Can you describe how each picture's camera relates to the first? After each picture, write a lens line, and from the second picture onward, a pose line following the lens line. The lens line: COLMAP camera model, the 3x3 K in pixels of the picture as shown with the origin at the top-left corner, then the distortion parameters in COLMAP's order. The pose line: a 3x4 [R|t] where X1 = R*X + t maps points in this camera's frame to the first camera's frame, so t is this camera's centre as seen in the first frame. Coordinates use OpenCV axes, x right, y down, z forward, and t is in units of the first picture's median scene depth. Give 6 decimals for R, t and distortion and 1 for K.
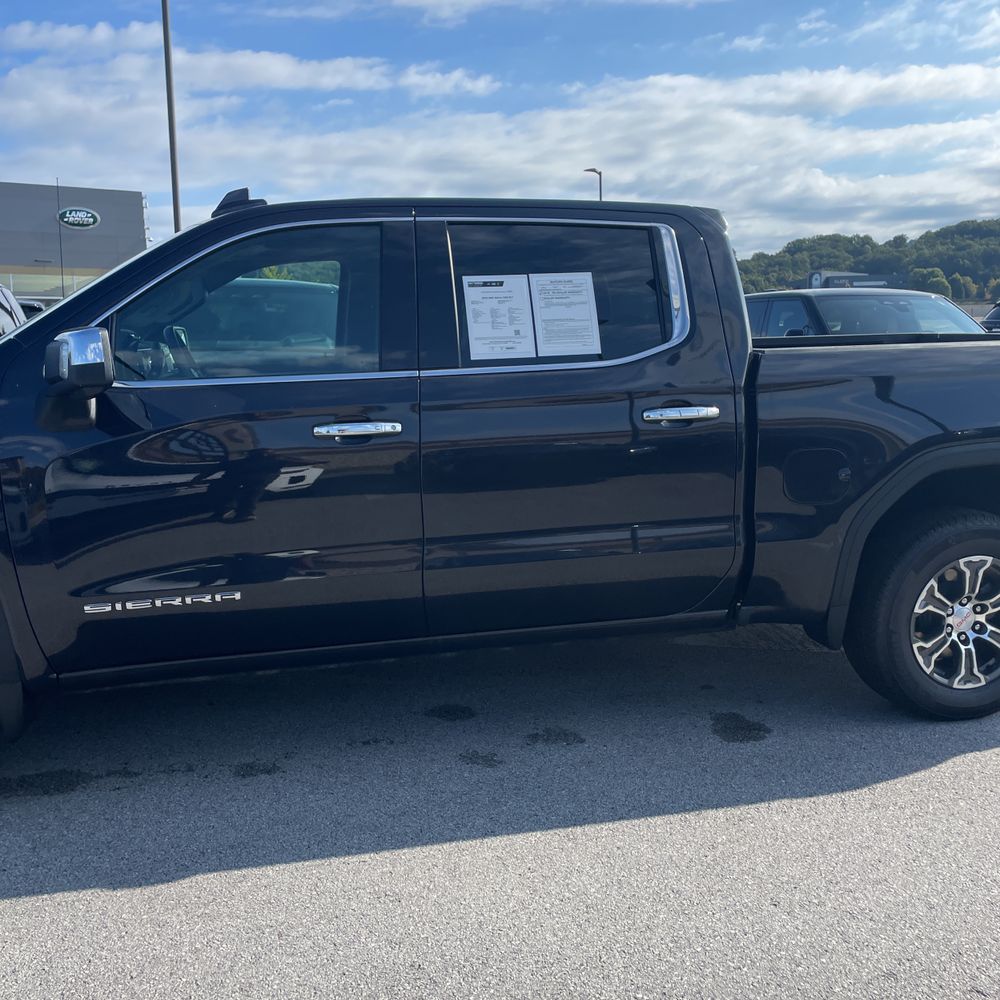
lens RADIAL K [[1037.5, 0, 518.9], [0, 1037.5, 470.4], [0, 0, 1]] dist [0.032942, 0.000000]
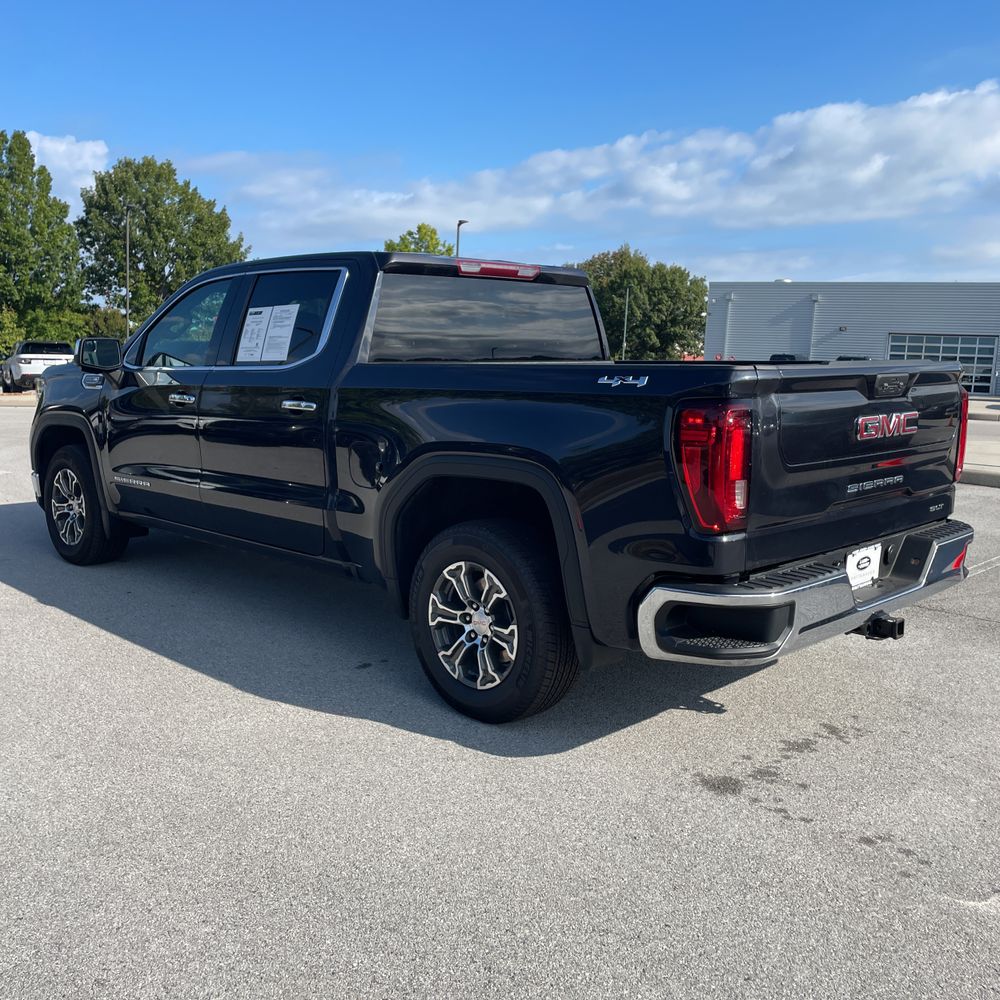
lens RADIAL K [[1037.5, 0, 509.7], [0, 1037.5, 502.7], [0, 0, 1]] dist [0.032942, 0.000000]
pose [[0.557122, 0.133177, -0.819682, 1.165515], [-0.156735, 0.986180, 0.053699, -0.036087], [0.815506, 0.098556, 0.570296, 0.366357]]
